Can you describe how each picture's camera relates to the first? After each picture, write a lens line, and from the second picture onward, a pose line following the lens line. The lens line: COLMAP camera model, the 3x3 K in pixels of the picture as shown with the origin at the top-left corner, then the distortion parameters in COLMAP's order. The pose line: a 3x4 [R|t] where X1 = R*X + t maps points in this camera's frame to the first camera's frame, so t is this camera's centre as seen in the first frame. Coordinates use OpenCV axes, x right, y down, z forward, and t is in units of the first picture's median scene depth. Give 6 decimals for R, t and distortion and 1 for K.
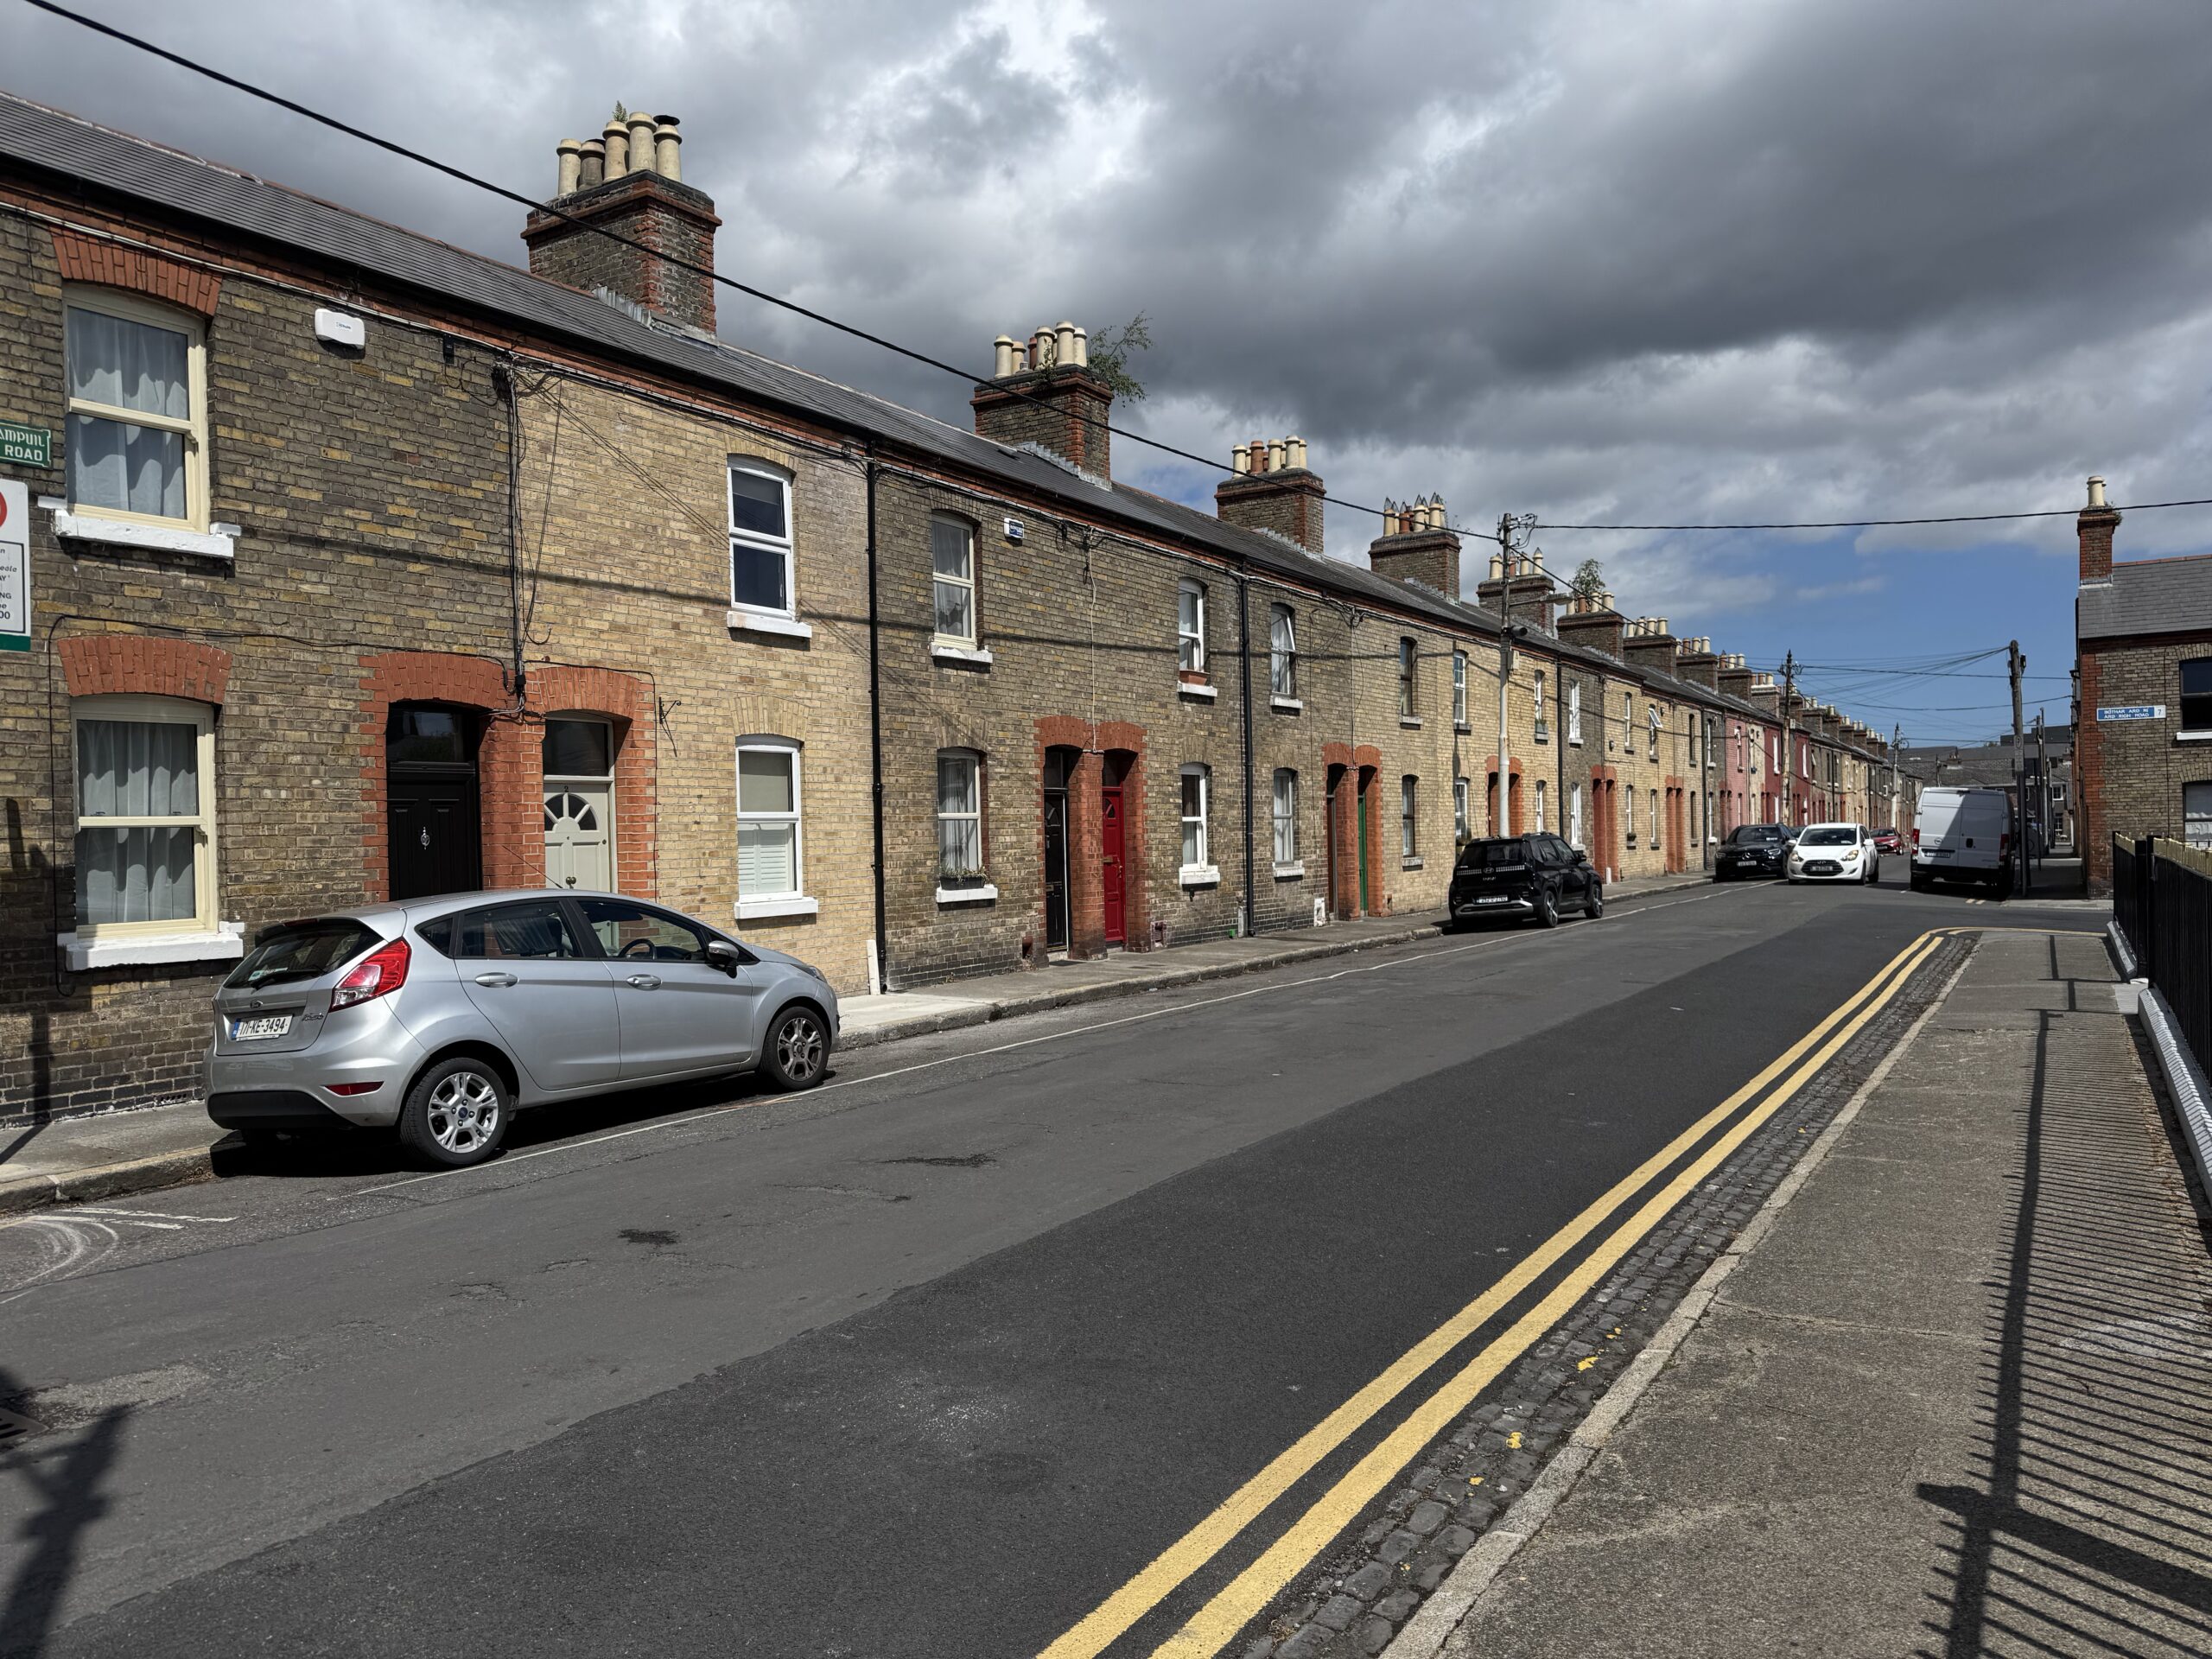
lens RADIAL K [[1549.6, 0, 1106.5], [0, 1549.6, 840.8], [0, 0, 1]] dist [0.007219, -0.016373]
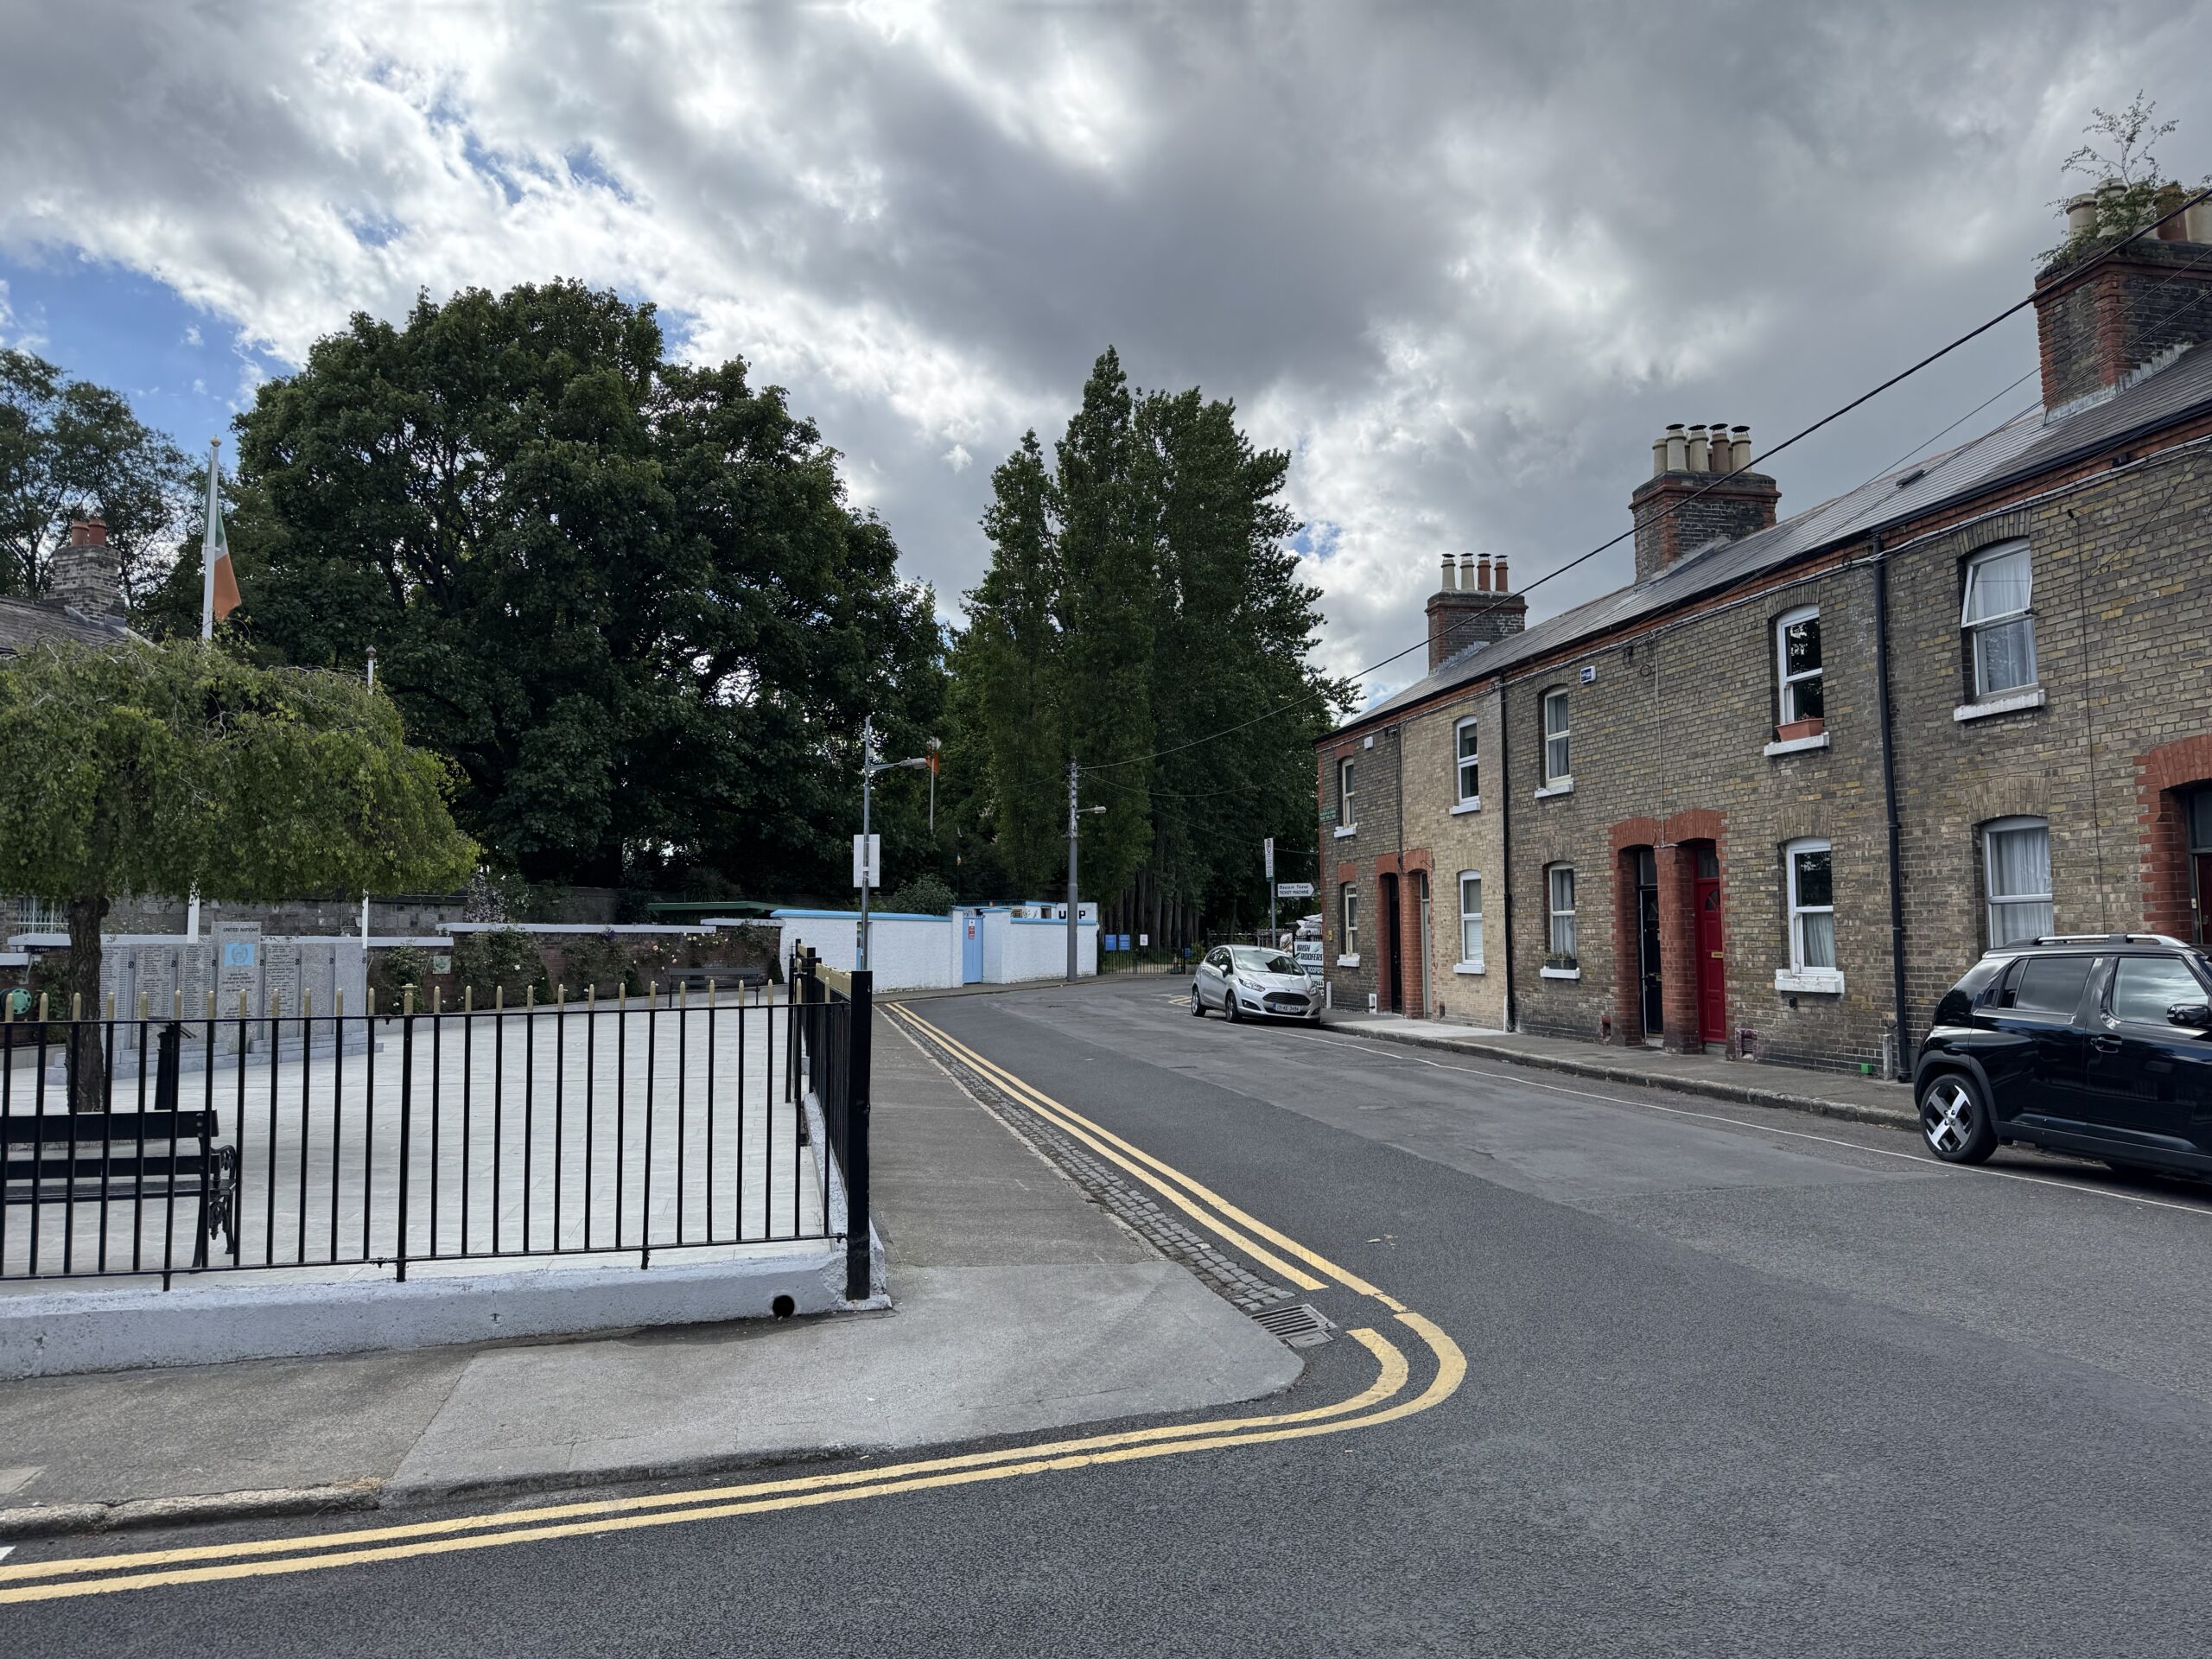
lens RADIAL K [[1549.6, 0, 1106.4], [0, 1549.6, 819.2], [0, 0, 1]] dist [0.007219, -0.016373]
pose [[-0.731627, -0.030690, -0.681014, 0.900861], [0.013566, 0.998133, -0.059555, -0.018749], [0.681570, -0.052810, -0.729845, 1.411229]]
